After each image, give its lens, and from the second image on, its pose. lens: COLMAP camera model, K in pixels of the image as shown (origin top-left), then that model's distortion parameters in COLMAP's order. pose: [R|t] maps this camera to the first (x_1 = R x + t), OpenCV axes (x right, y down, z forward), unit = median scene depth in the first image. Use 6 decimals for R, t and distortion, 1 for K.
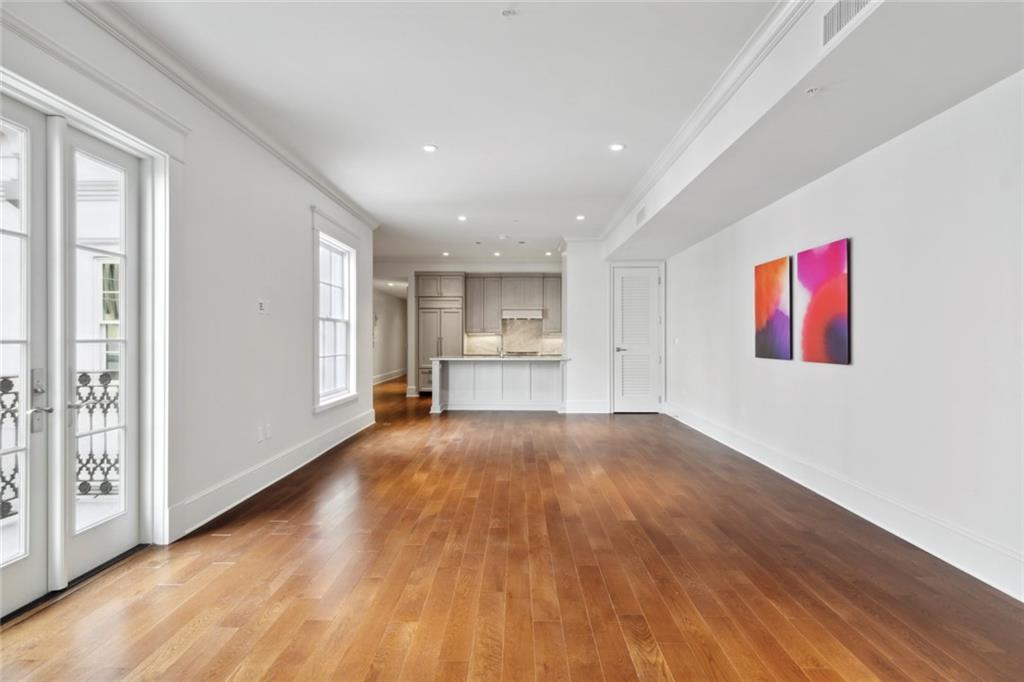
lens RADIAL K [[488.9, 0, 512.0], [0, 488.9, 341.0], [0, 0, 1]] dist [0.000285, 0.000007]
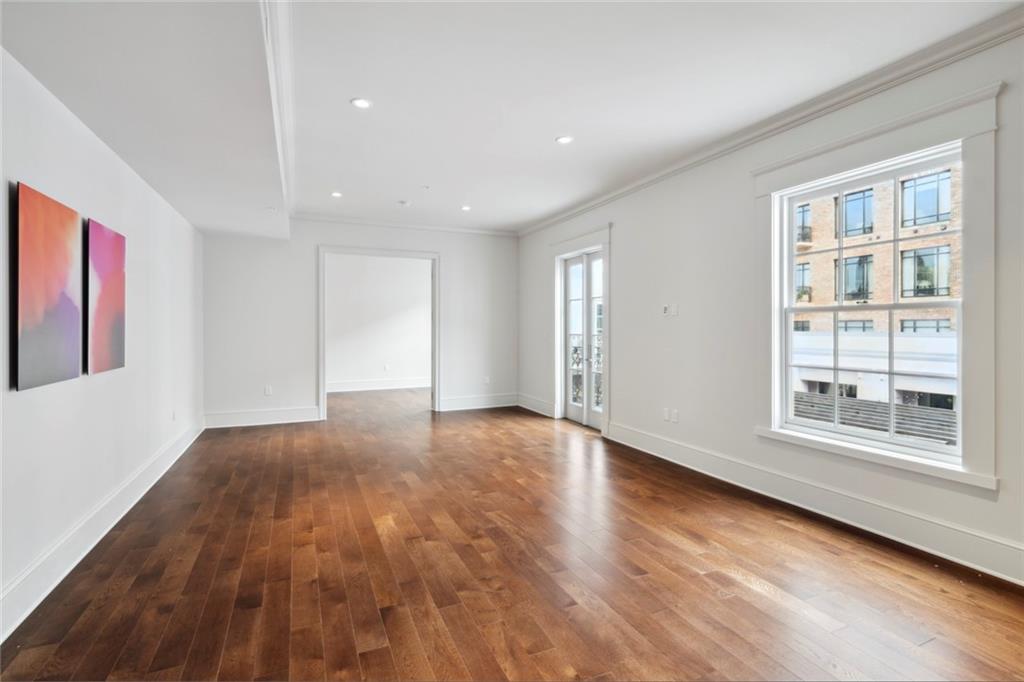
lens RADIAL K [[475.2, 0, 510.9], [0, 475.2, 330.1], [0, 0, 1]] dist [0.008260, 0.000264]
pose [[-0.908290, 0.001620, -0.418339, 0.145873], [-0.001352, 0.999976, 0.006808, -0.011860], [0.418340, 0.006749, -0.908265, 0.830958]]
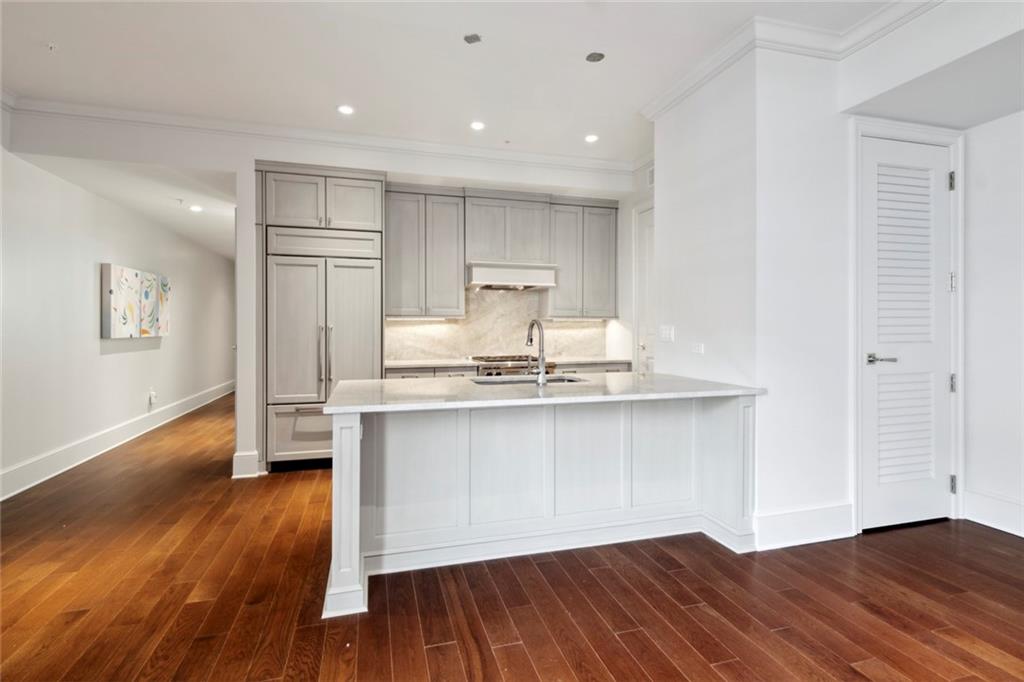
lens RADIAL K [[475.2, 0, 510.9], [0, 475.2, 330.1], [0, 0, 1]] dist [0.008260, 0.000264]
pose [[0.955772, -0.003615, 0.294087, -0.121812], [0.003842, 0.999993, -0.000197, -0.004407], [-0.294084, 0.001318, 0.955779, 0.603830]]
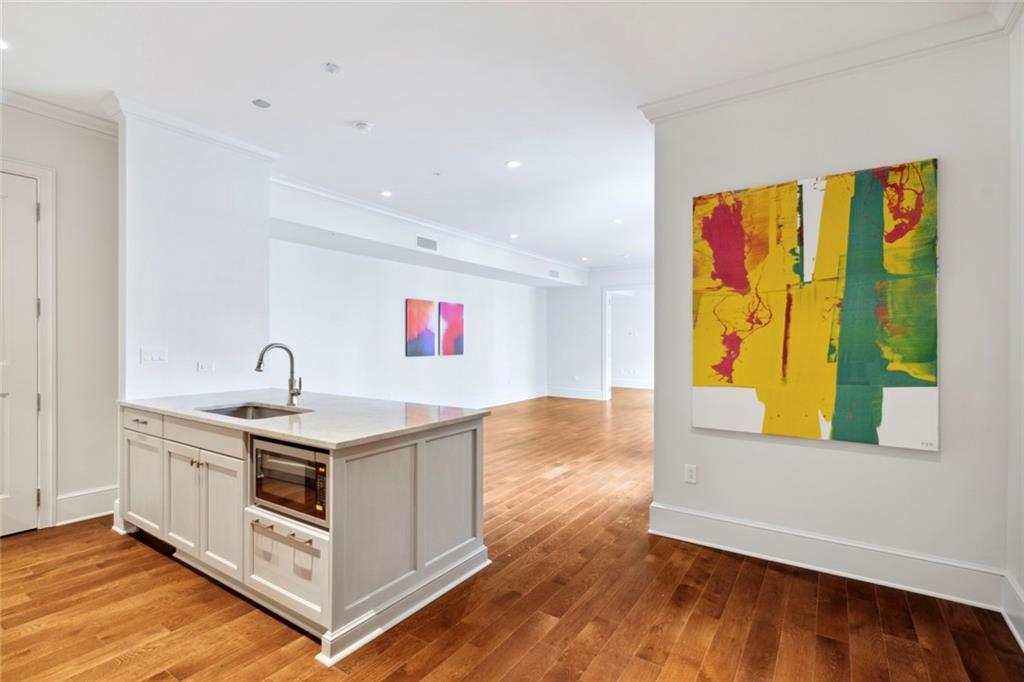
lens RADIAL K [[488.9, 0, 512.0], [0, 488.9, 341.0], [0, 0, 1]] dist [0.000285, 0.000007]
pose [[-0.844456, -0.002740, 0.535617, -0.332209], [-0.000054, 0.999987, 0.005029, -0.013170], [-0.535624, 0.004218, -0.844446, 1.133914]]
